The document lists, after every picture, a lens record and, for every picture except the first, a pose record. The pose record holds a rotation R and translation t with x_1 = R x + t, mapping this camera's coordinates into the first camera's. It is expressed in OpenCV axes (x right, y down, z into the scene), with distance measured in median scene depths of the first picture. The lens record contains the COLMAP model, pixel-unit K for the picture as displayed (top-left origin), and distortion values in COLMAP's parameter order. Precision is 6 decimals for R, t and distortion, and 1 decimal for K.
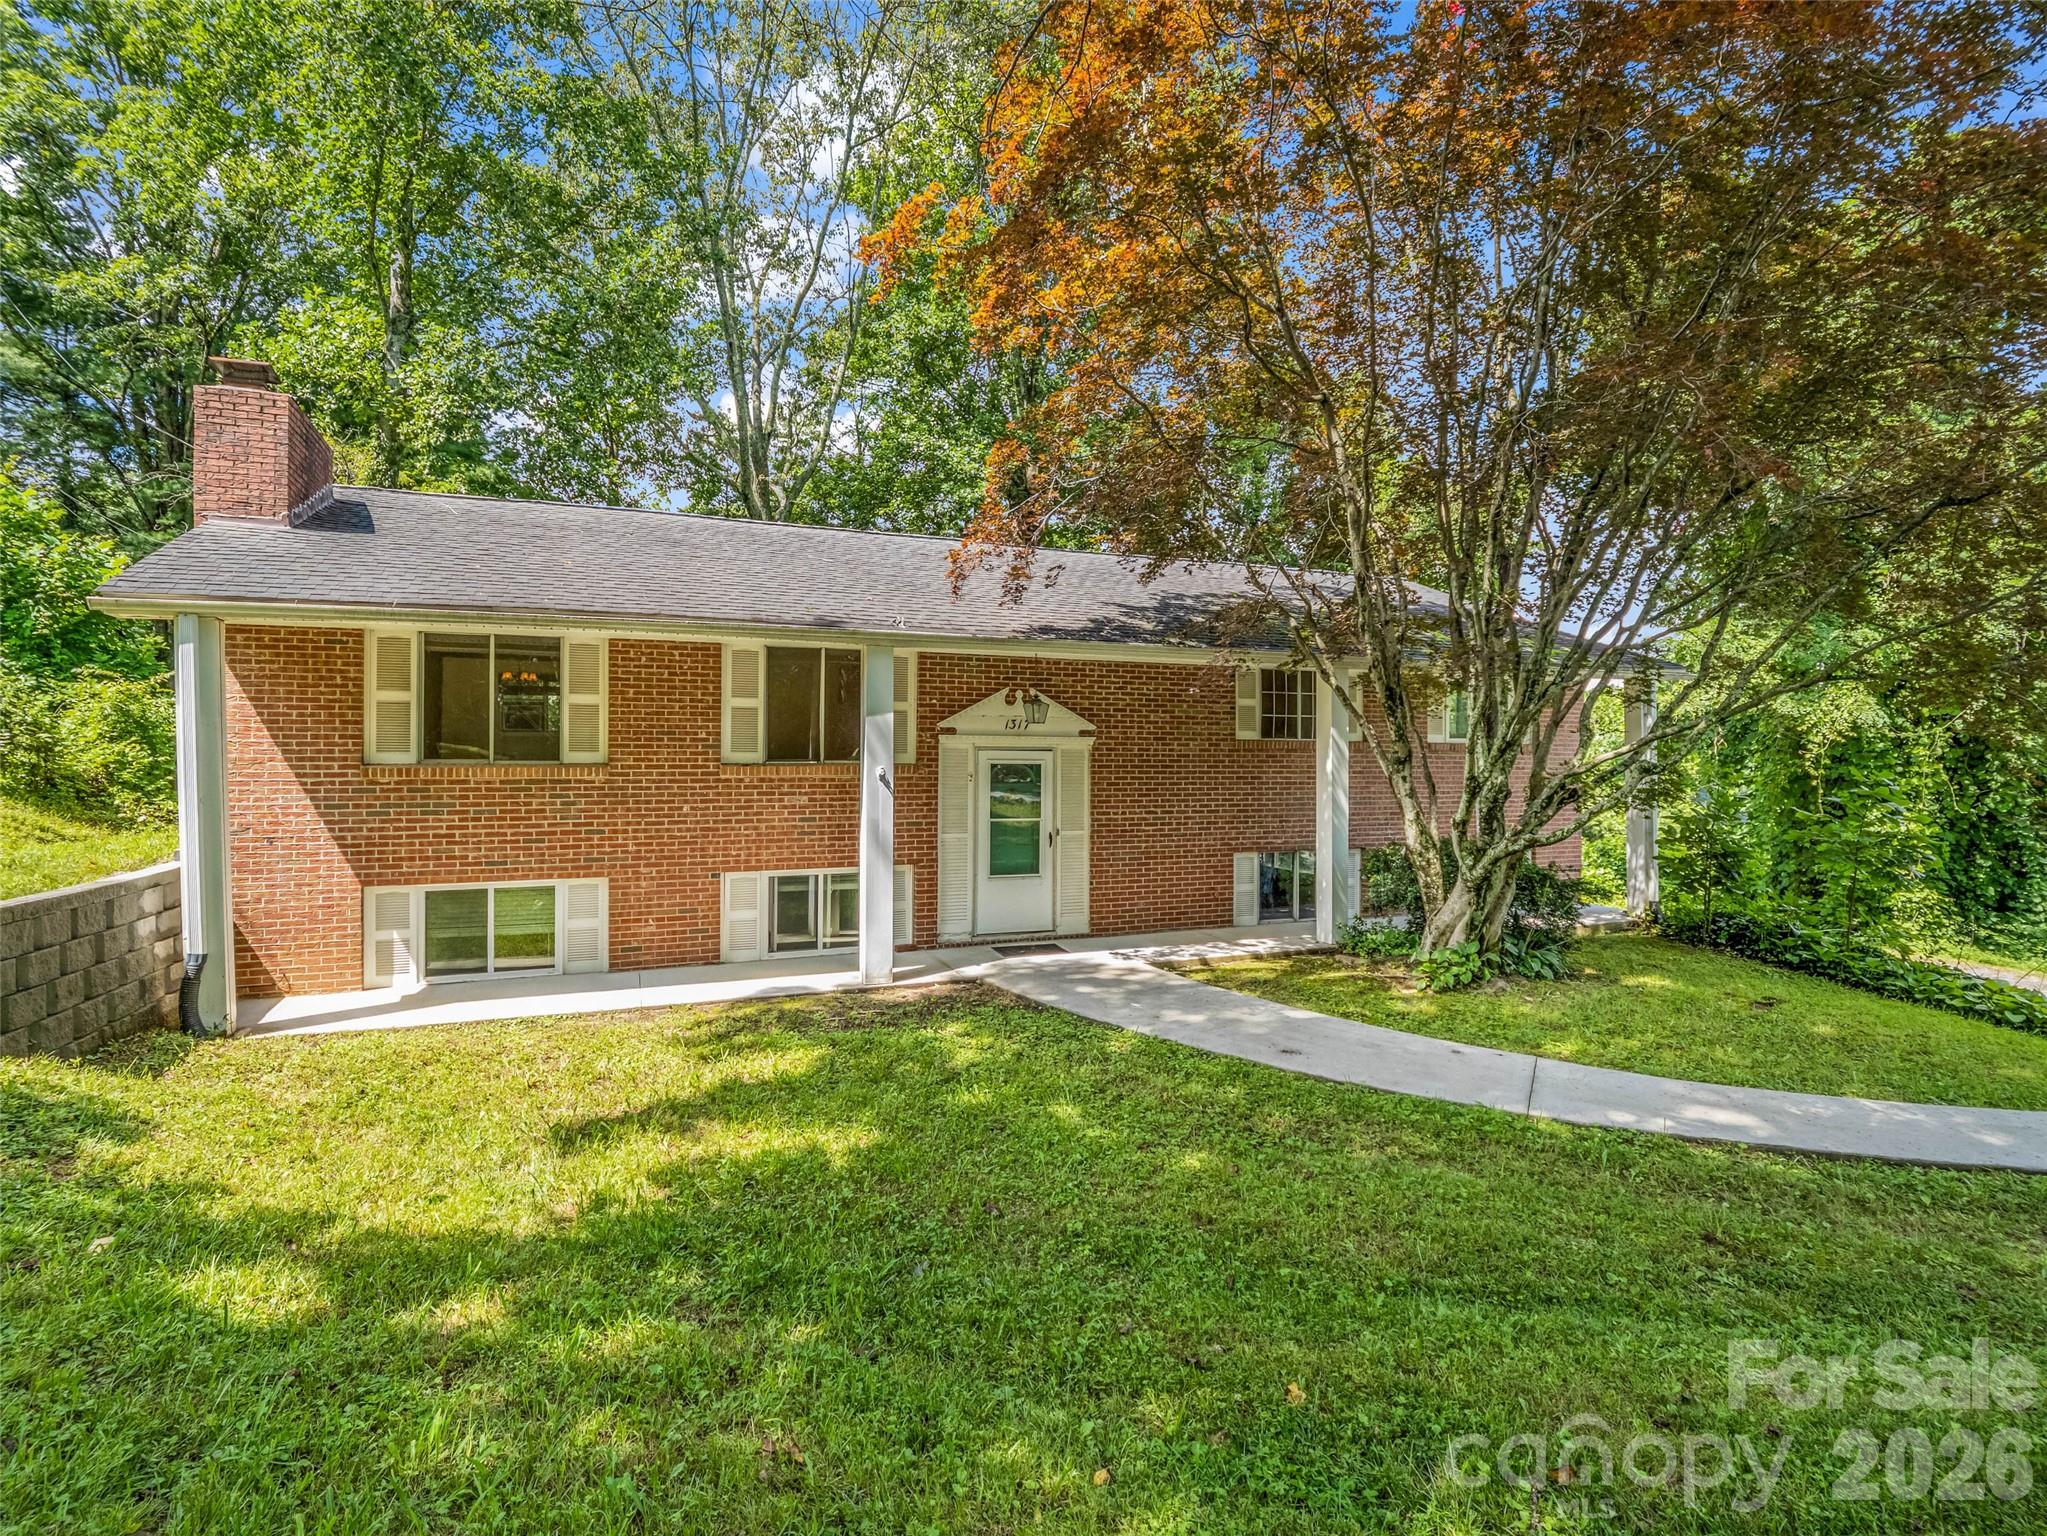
lens RADIAL K [[1038.7, 0, 1021.5], [0, 1038.7, 765.8], [0, 0, 1]] dist [-0.014250, -0.002315]
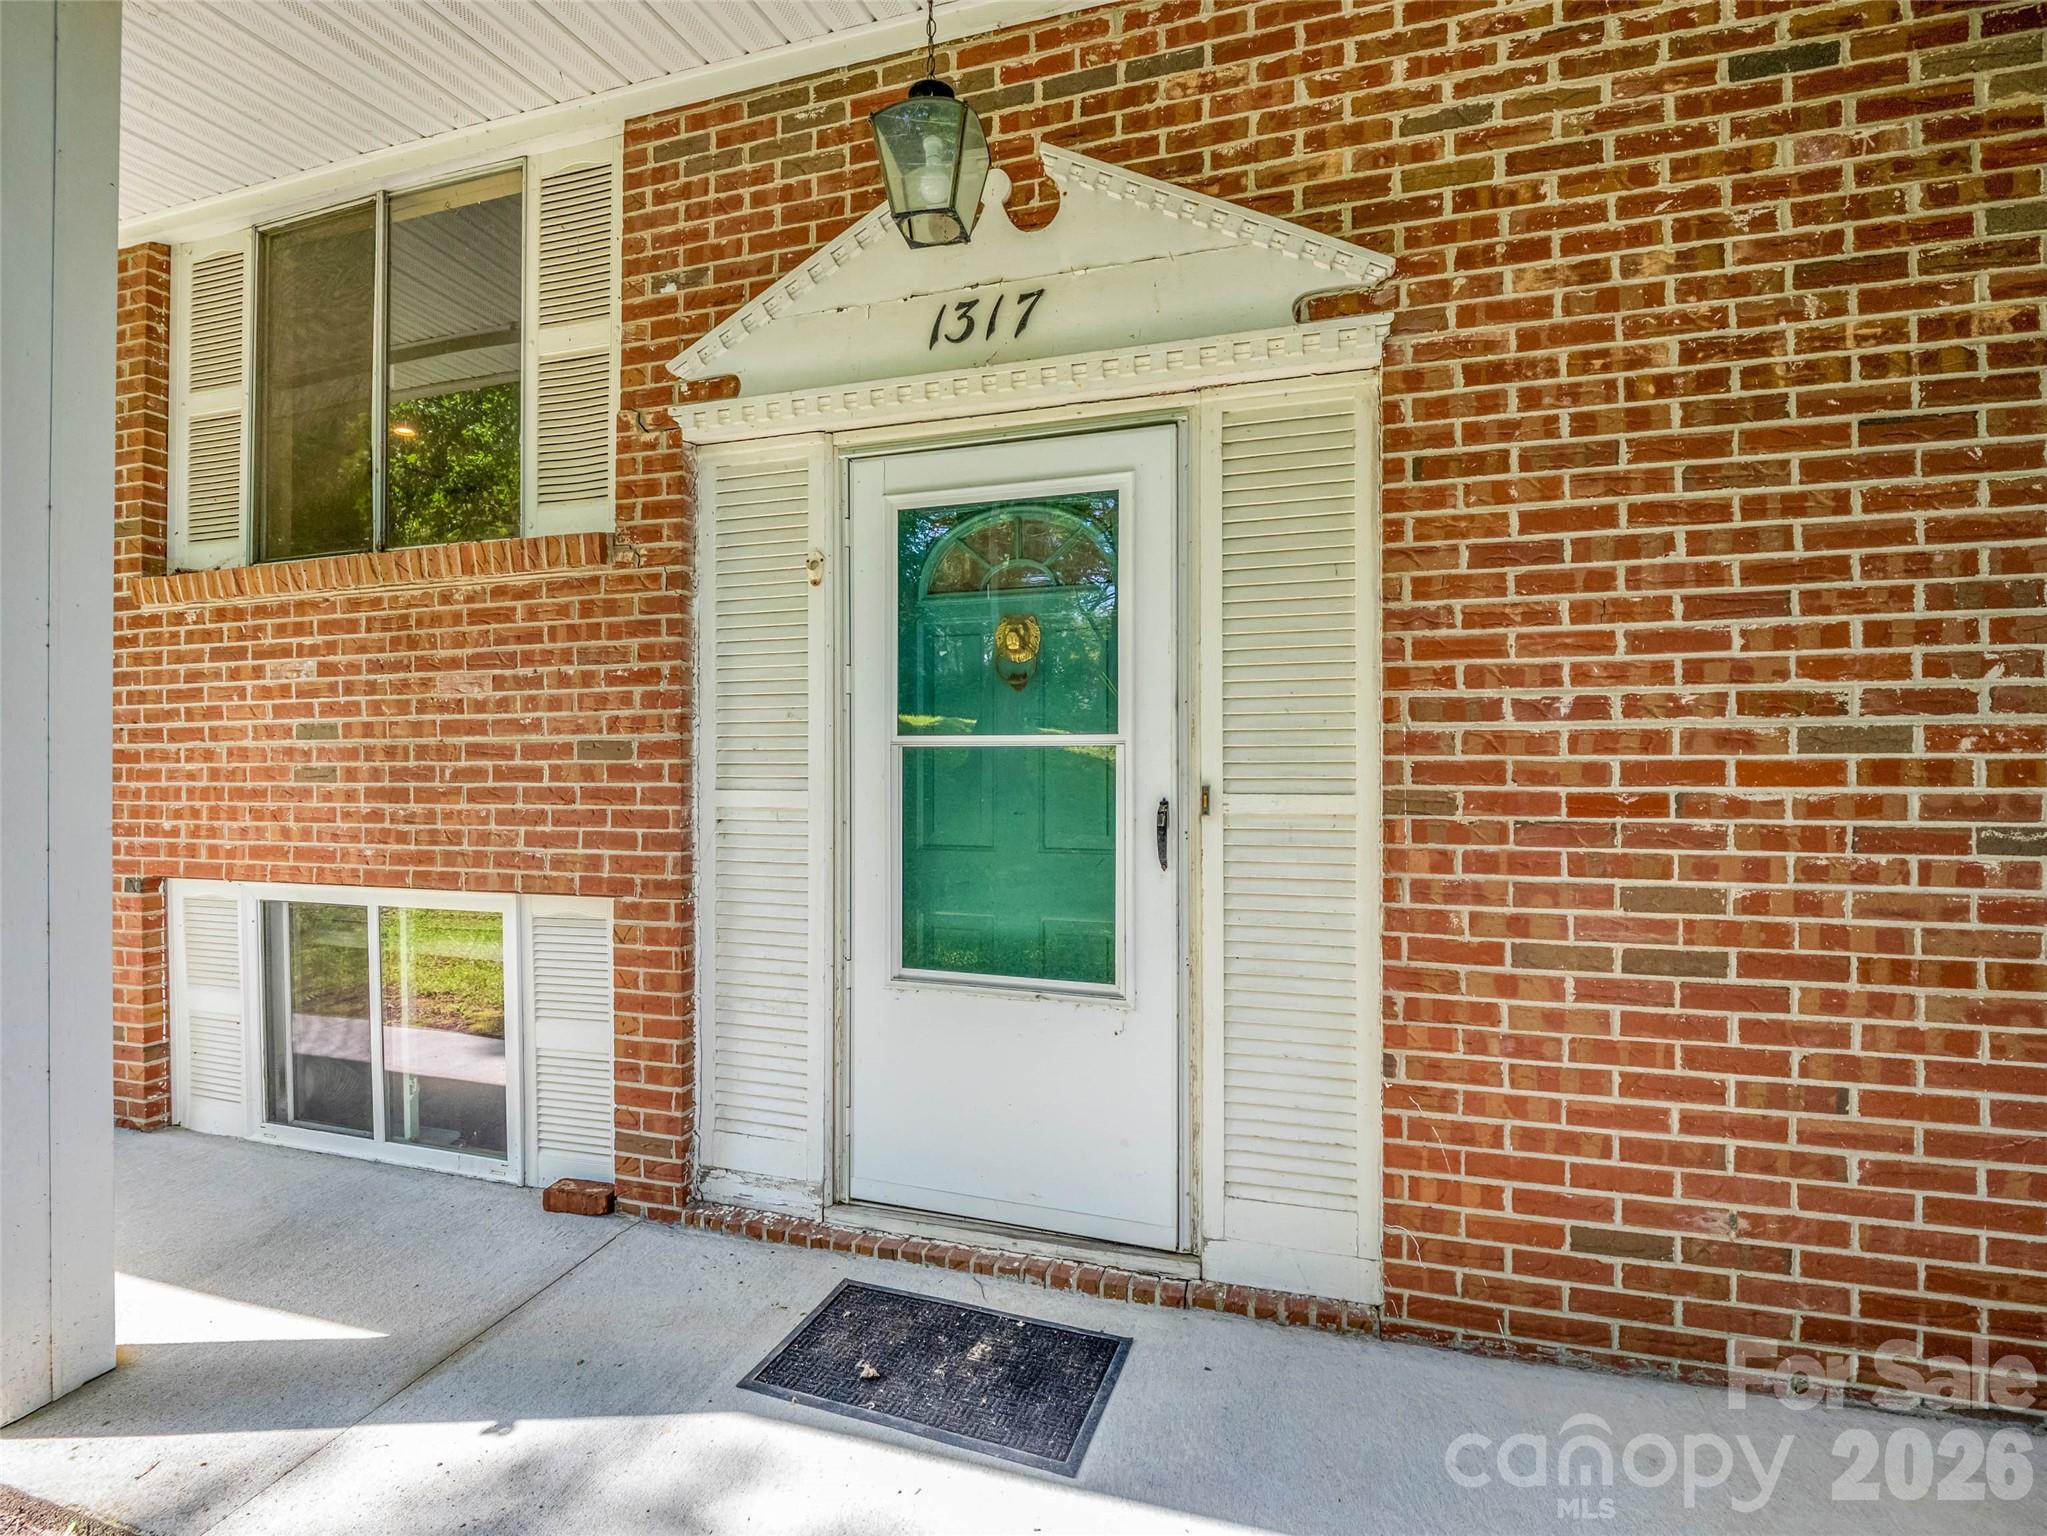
lens RADIAL K [[1038.7, 0, 1026.6], [0, 1038.7, 770.2], [0, 0, 1]] dist [-0.014250, -0.002315]
pose [[0.731086, -0.004431, -0.682271, 0.161122], [0.000846, 0.999984, -0.005589, 0.061815], [0.682285, 0.003509, 0.731078, 0.859105]]
